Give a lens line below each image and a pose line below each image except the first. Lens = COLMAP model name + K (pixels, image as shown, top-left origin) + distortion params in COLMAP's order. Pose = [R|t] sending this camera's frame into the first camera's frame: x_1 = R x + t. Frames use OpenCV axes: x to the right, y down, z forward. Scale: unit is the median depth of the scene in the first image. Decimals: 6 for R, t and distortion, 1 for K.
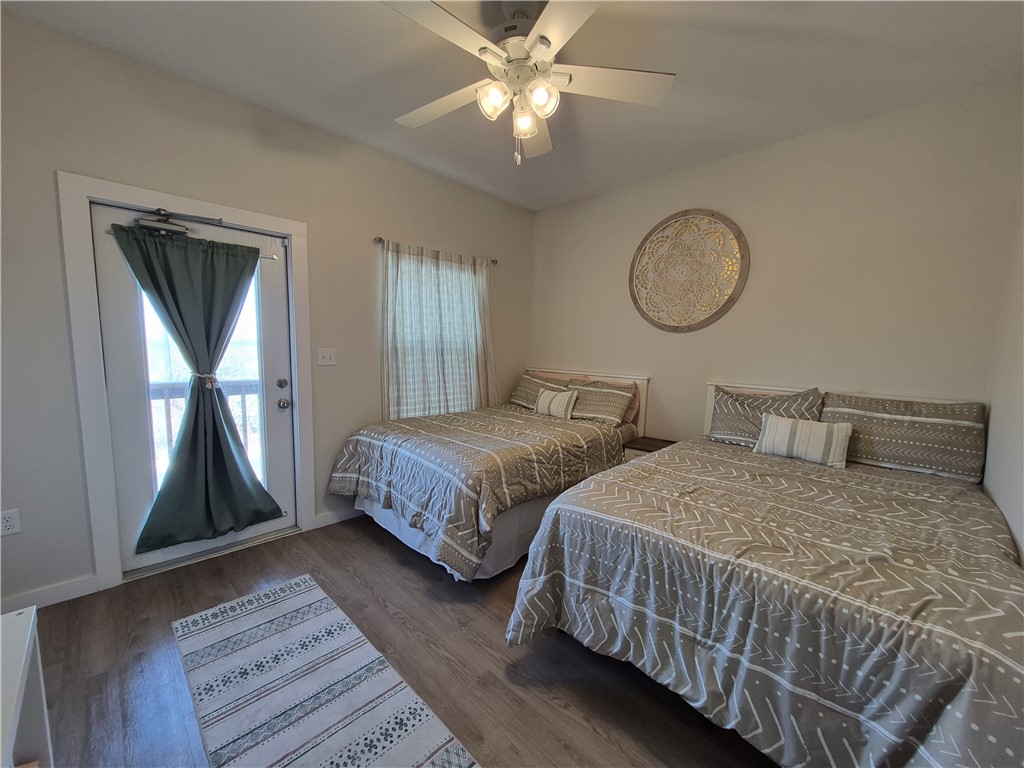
lens RADIAL K [[404.0, 0, 522.4], [0, 404.0, 393.6], [0, 0, 1]] dist [0.005611, 0.000188]
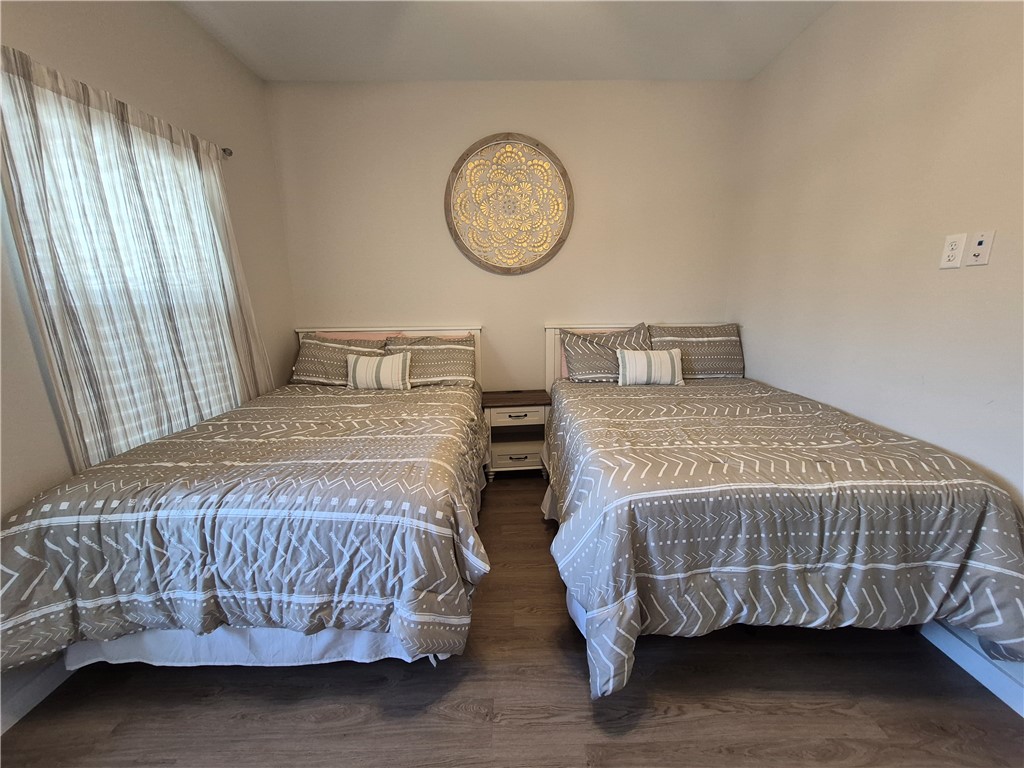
lens RADIAL K [[404.0, 0, 526.2], [0, 404.0, 393.0], [0, 0, 1]] dist [0.005611, 0.000188]
pose [[0.707914, -0.198333, 0.677880, -0.390498], [0.111981, 0.979142, 0.169533, -0.055338], [-0.697365, -0.044105, 0.715358, 0.426474]]
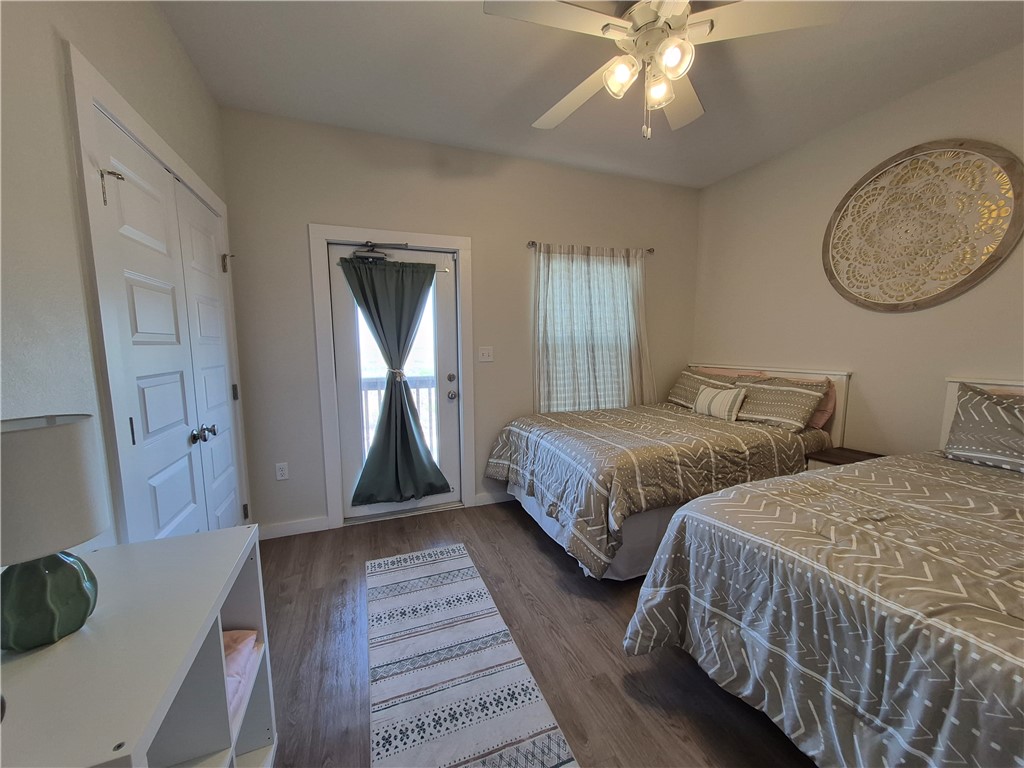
lens RADIAL K [[404.0, 0, 522.5], [0, 404.0, 393.2], [0, 0, 1]] dist [0.005611, 0.000188]
pose [[0.910361, 0.017810, -0.413431, 0.091168], [-0.017726, 0.999835, 0.004039, 0.013140], [0.413434, 0.003651, 0.910527, 0.029849]]
